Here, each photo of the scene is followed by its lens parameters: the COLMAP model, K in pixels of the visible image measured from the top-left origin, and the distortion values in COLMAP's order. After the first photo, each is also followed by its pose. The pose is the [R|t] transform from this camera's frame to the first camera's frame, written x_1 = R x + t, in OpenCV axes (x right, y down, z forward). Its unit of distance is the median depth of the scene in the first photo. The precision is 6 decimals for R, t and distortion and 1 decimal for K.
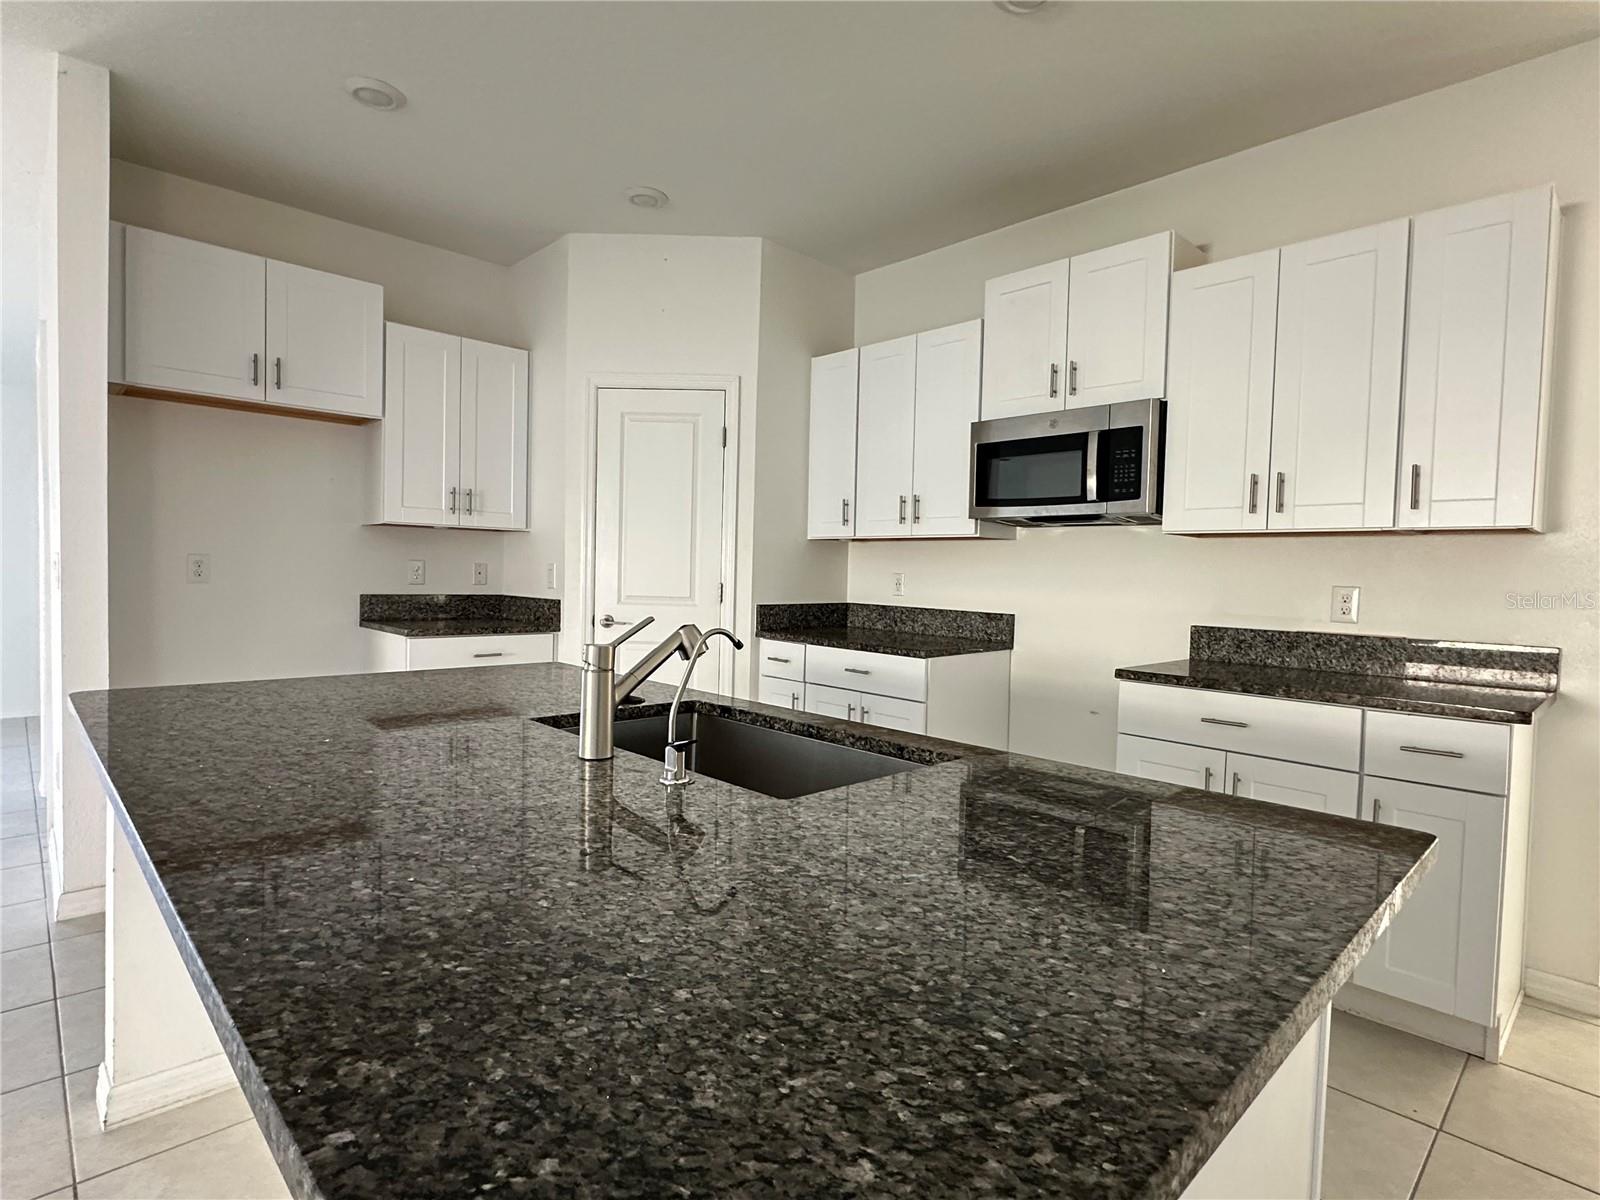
lens RADIAL K [[828.7, 0, 804.0], [0, 828.7, 598.4], [0, 0, 1]] dist [0.000035, -0.000877]
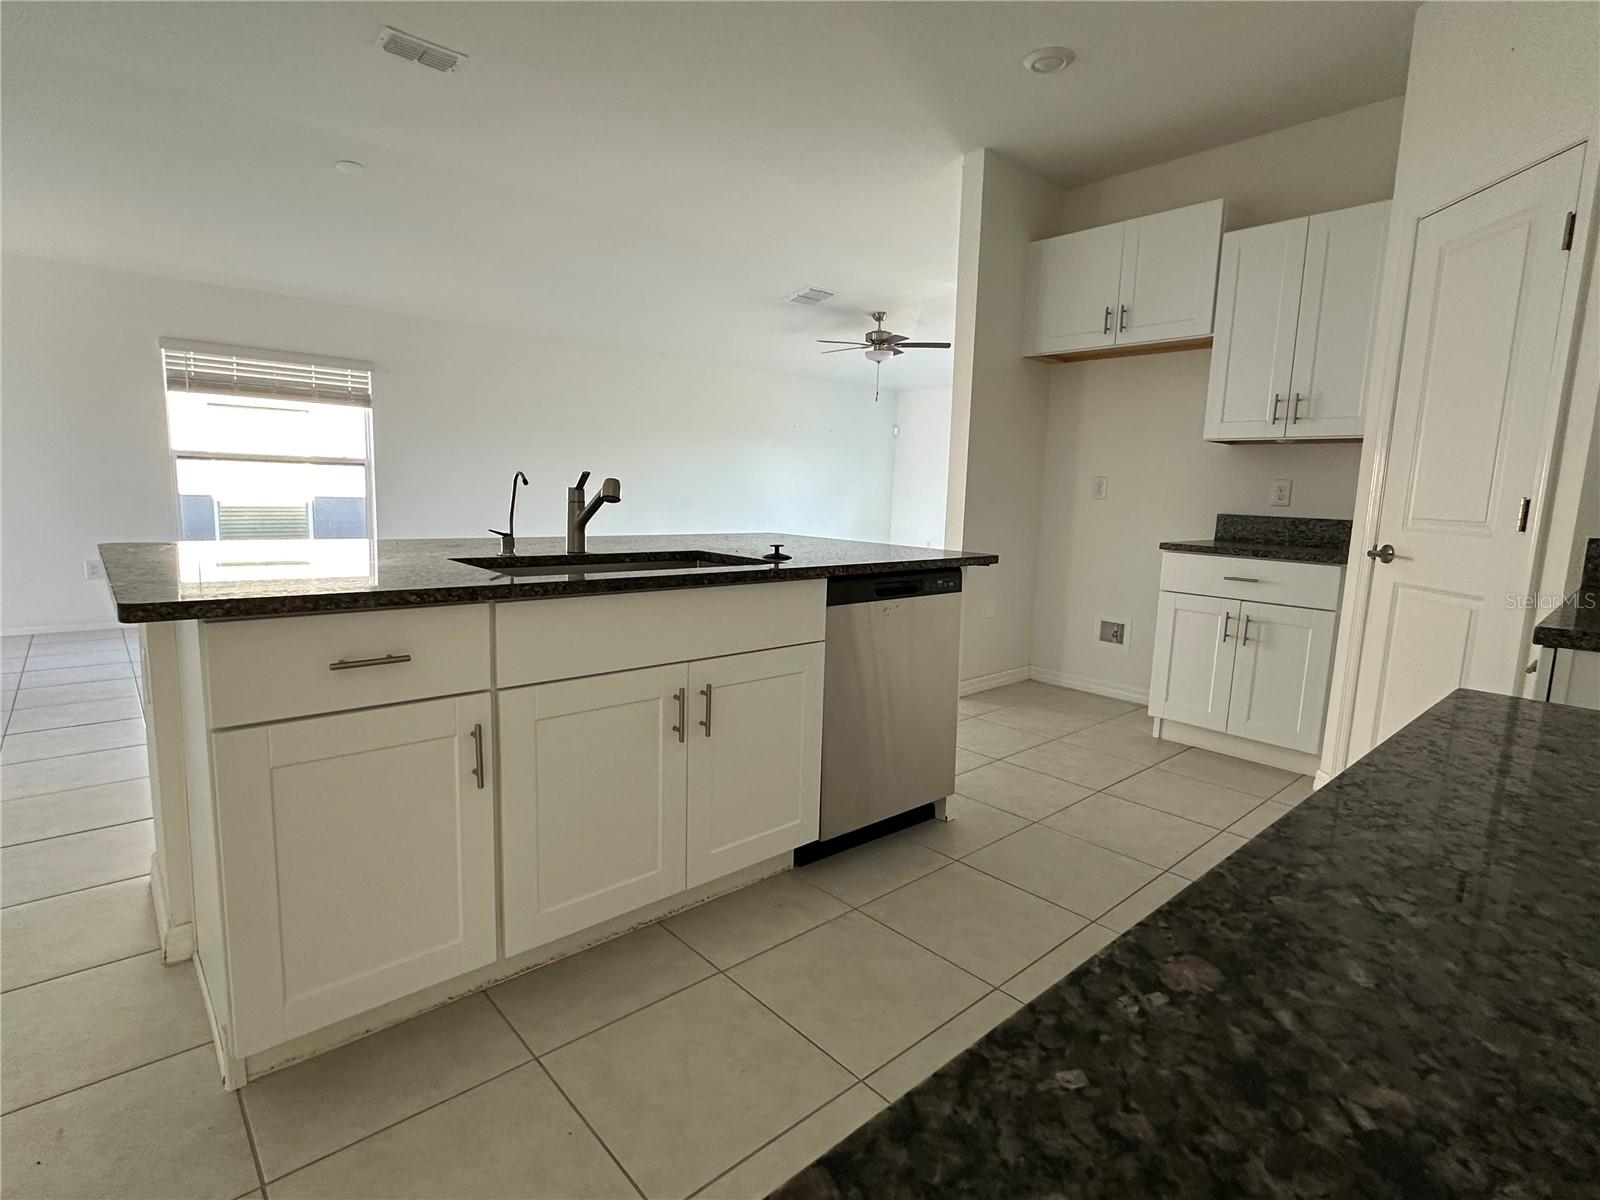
lens RADIAL K [[802.6, 0, 797.9], [0, 802.6, 594.5], [0, 0, 1]] dist [-0.001706, 0.000279]
pose [[-0.042810, 0.105434, -0.993504, 0.575486], [-0.067664, 0.991827, 0.108171, 0.025867], [0.996789, 0.071855, -0.035326, 0.626830]]
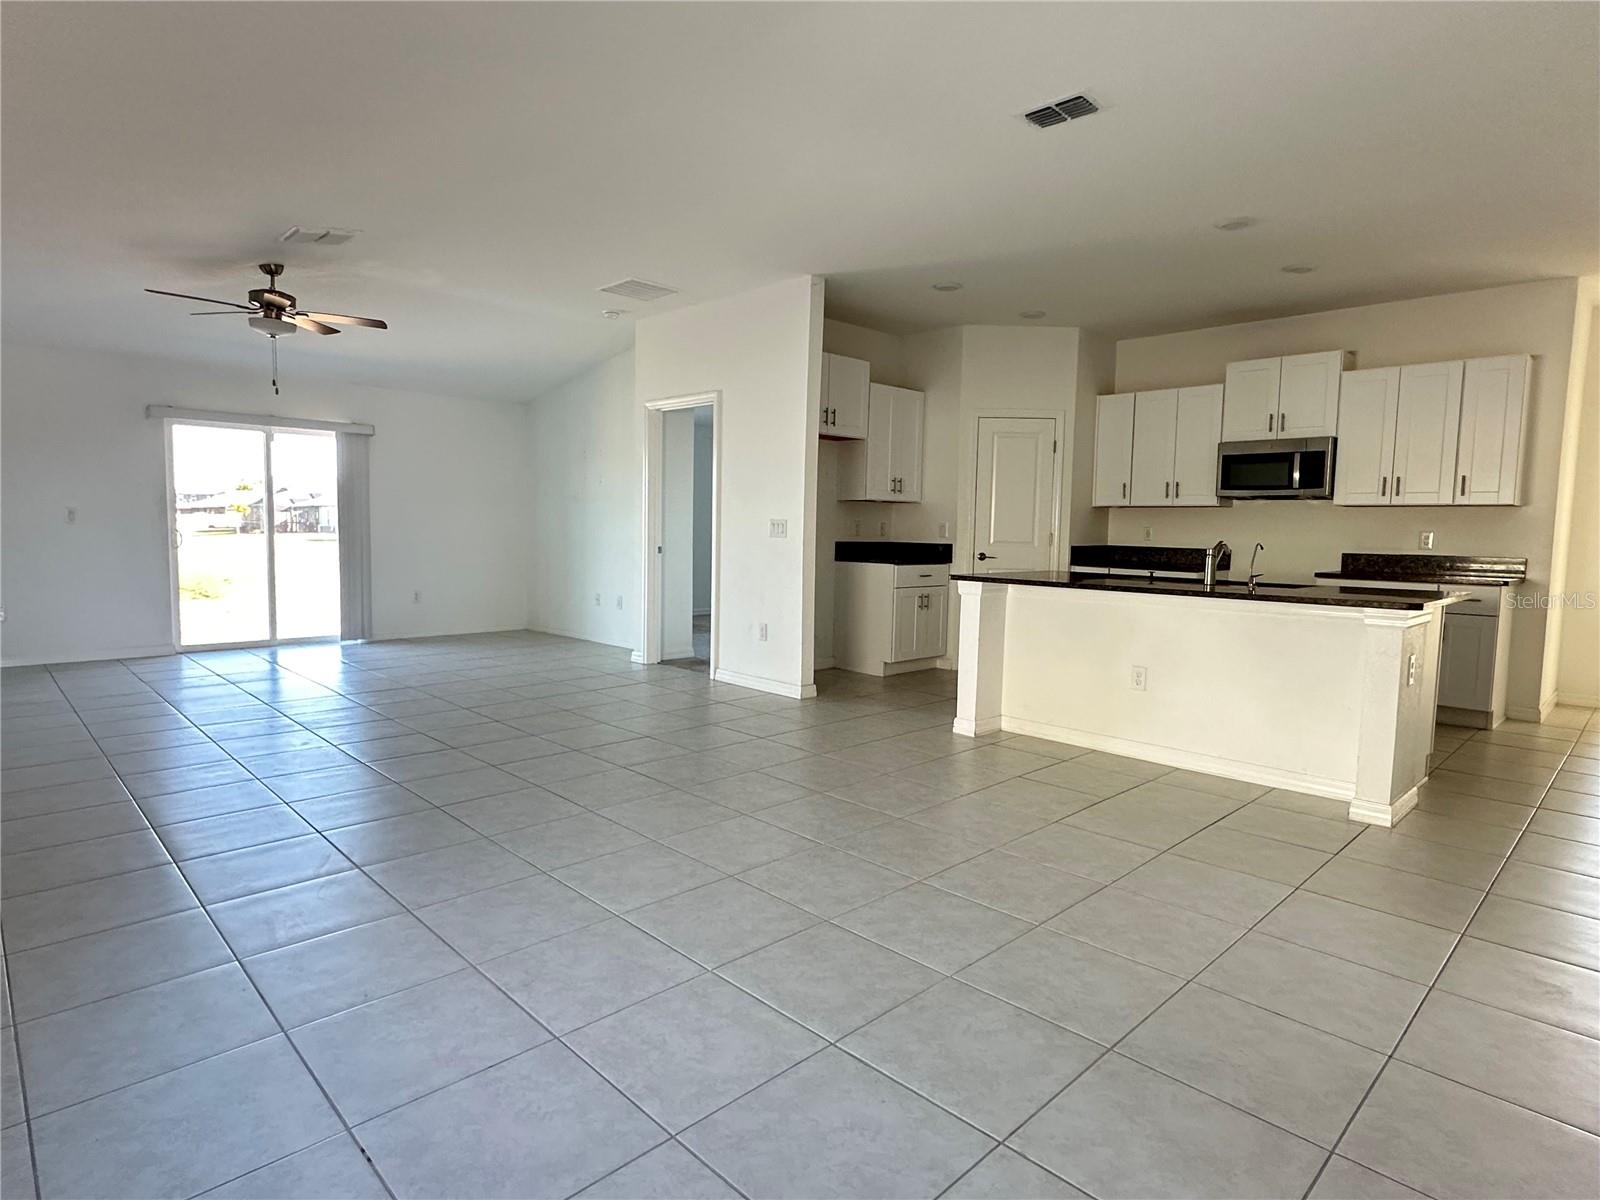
lens RADIAL K [[881.6, 0, 798.0], [0, 881.6, 601.3], [0, 0, 1]] dist [-0.013060, 0.001461]
pose [[0.999933, -0.008365, 0.008016, -0.754788], [0.007940, 0.998635, 0.051628, 0.027423], [-0.008437, -0.051561, 0.998634, -0.950259]]
